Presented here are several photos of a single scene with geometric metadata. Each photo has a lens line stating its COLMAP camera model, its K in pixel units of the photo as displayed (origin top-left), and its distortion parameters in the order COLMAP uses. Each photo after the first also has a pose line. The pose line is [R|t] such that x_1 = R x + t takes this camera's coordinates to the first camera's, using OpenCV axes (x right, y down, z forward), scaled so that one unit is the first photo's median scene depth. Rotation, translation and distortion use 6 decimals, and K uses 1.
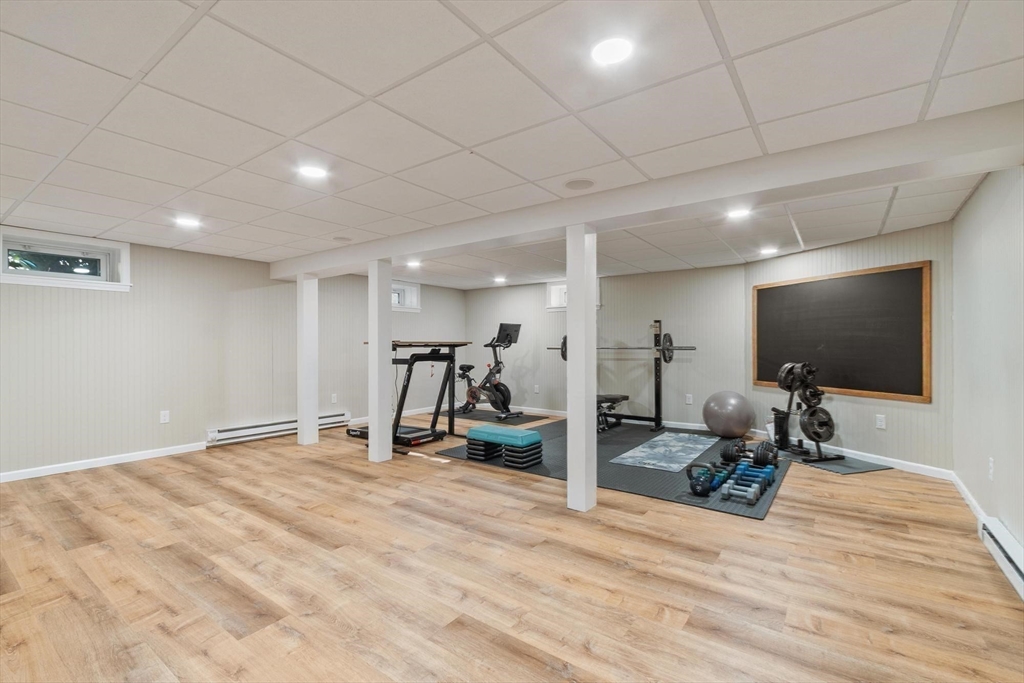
lens RADIAL K [[455.6, 0, 501.6], [0, 455.6, 343.6], [0, 0, 1]] dist [0.001160, 0.000146]
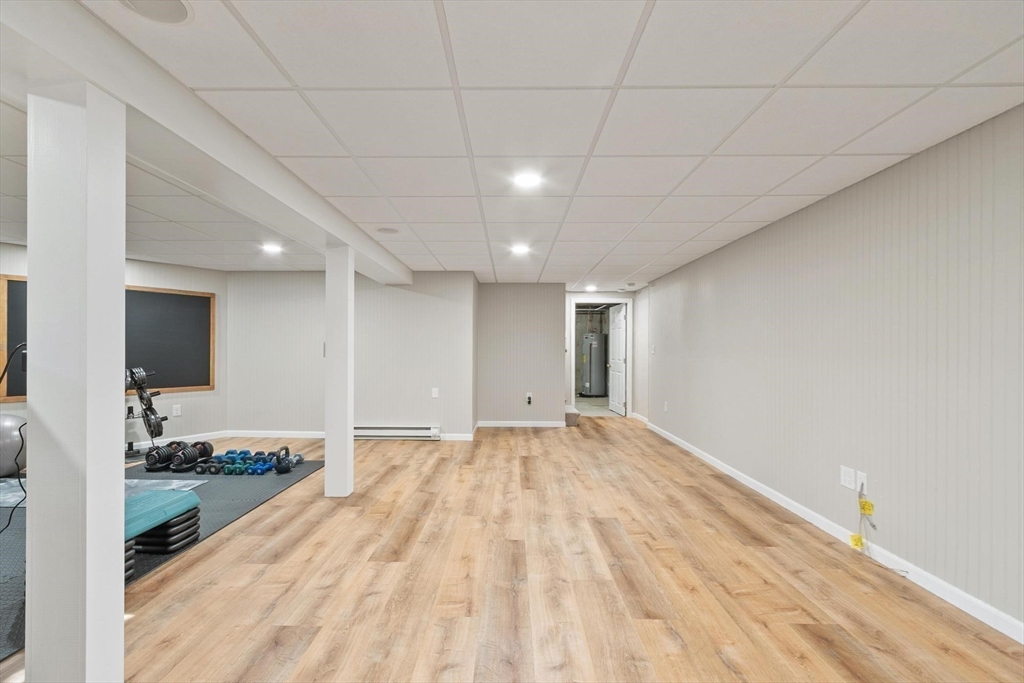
lens RADIAL K [[455.6, 0, 504.9], [0, 455.6, 344.5], [0, 0, 1]] dist [0.001160, 0.000146]
pose [[-0.584019, 0.008997, 0.811690, -1.222652], [-0.000224, 0.999937, -0.011245, 0.000382], [-0.811740, -0.006749, -0.583980, 1.656084]]
